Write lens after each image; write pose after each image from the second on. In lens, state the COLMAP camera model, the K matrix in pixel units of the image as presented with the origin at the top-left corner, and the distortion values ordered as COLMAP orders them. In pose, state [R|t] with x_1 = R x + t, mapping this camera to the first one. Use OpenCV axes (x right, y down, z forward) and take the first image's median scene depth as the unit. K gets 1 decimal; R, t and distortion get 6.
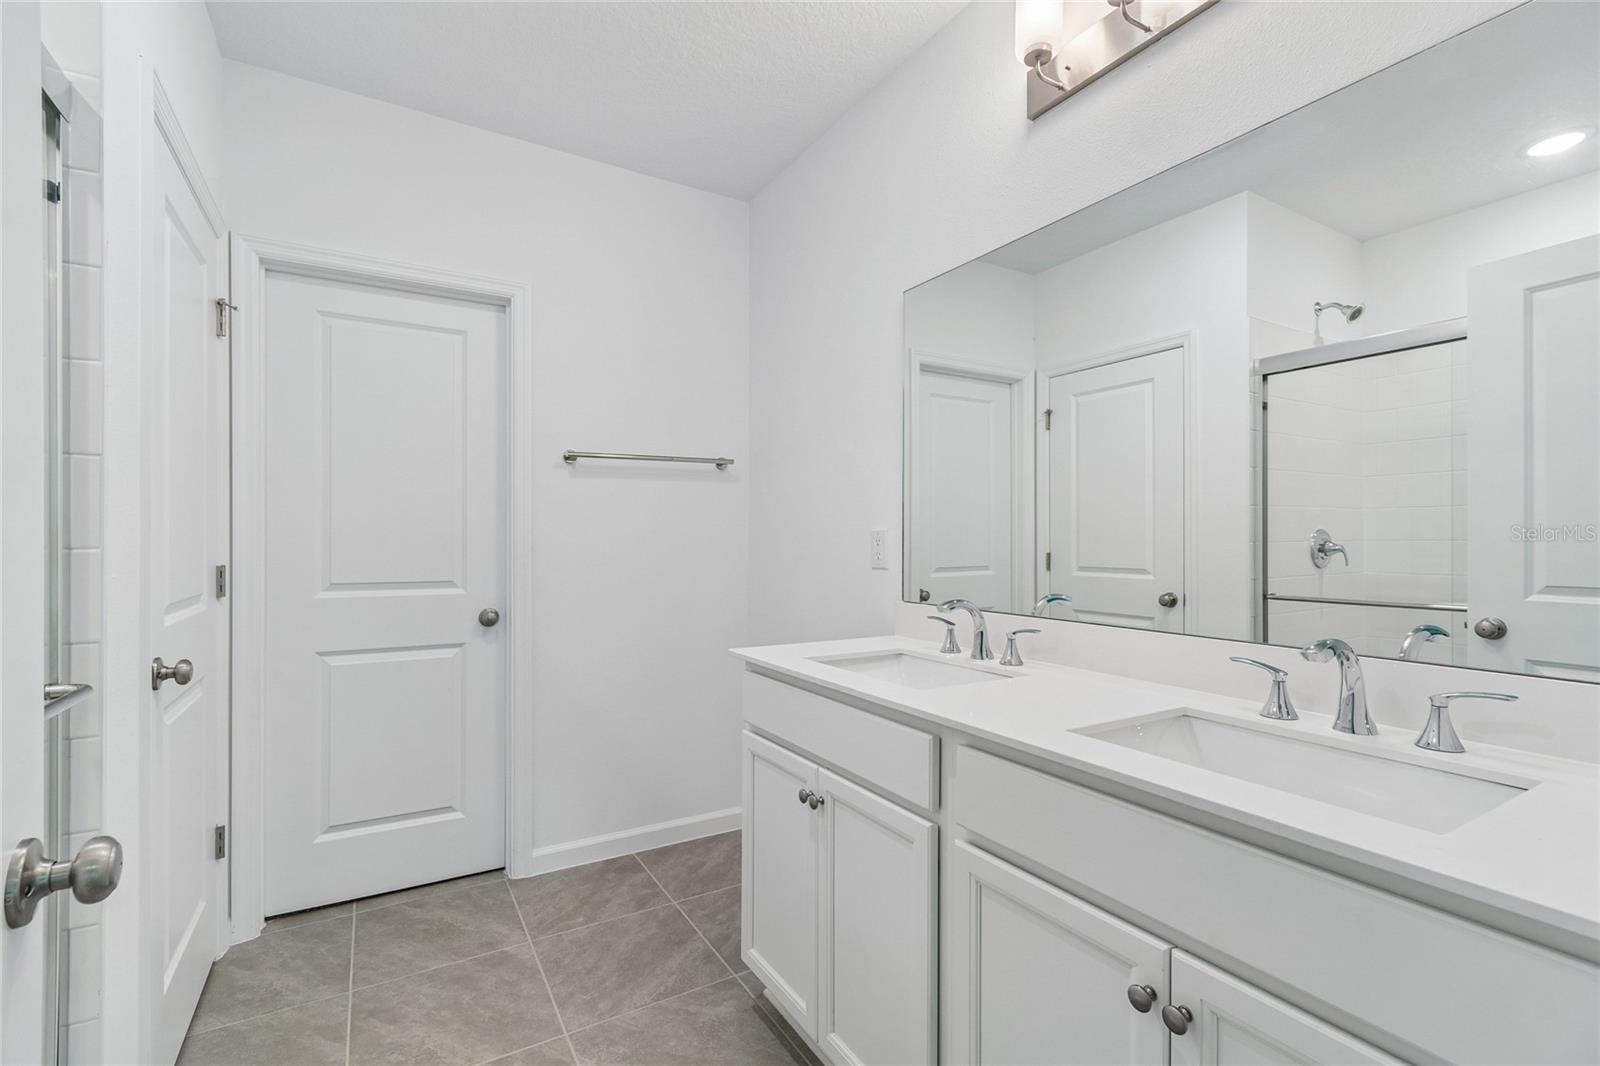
lens RADIAL K [[708.9, 0, 798.1], [0, 708.9, 544.9], [0, 0, 1]] dist [0.008482, -0.003864]
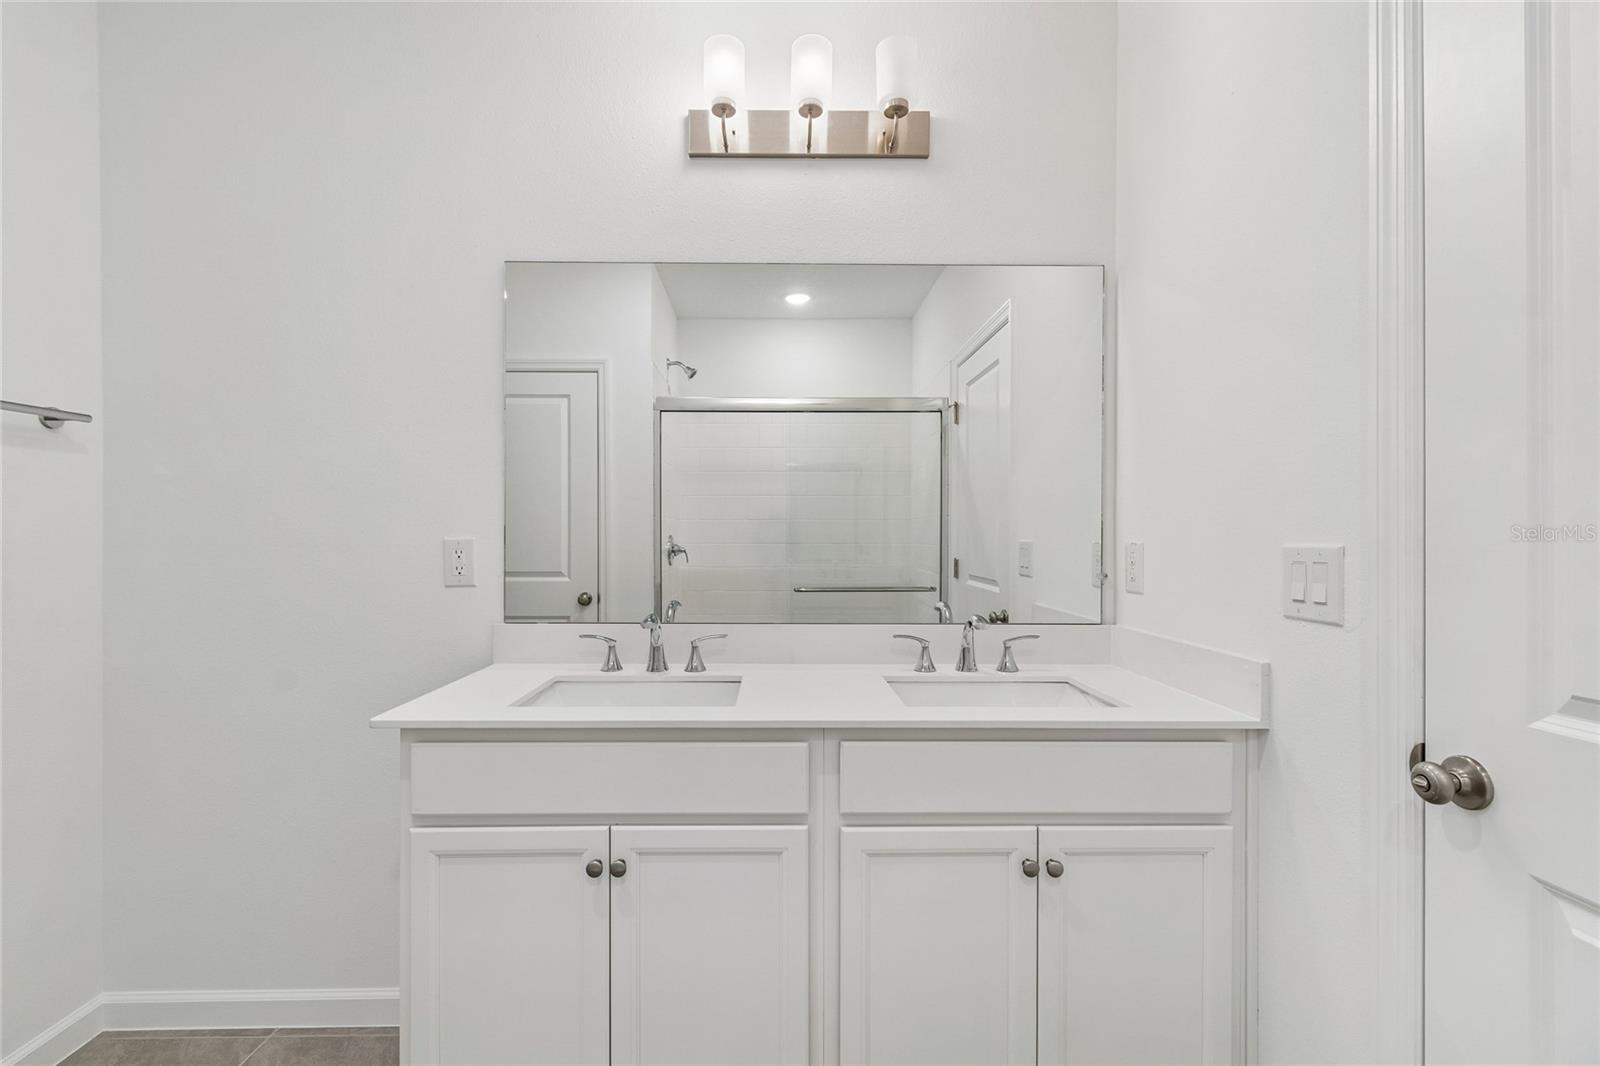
lens RADIAL K [[708.9, 0, 786.2], [0, 708.9, 534.0], [0, 0, 1]] dist [0.008482, -0.003864]
pose [[0.502817, 0.006332, 0.864369, -0.297580], [0.003525, 0.999950, -0.009376, -0.012958], [-0.864385, 0.007762, 0.502770, 0.194965]]
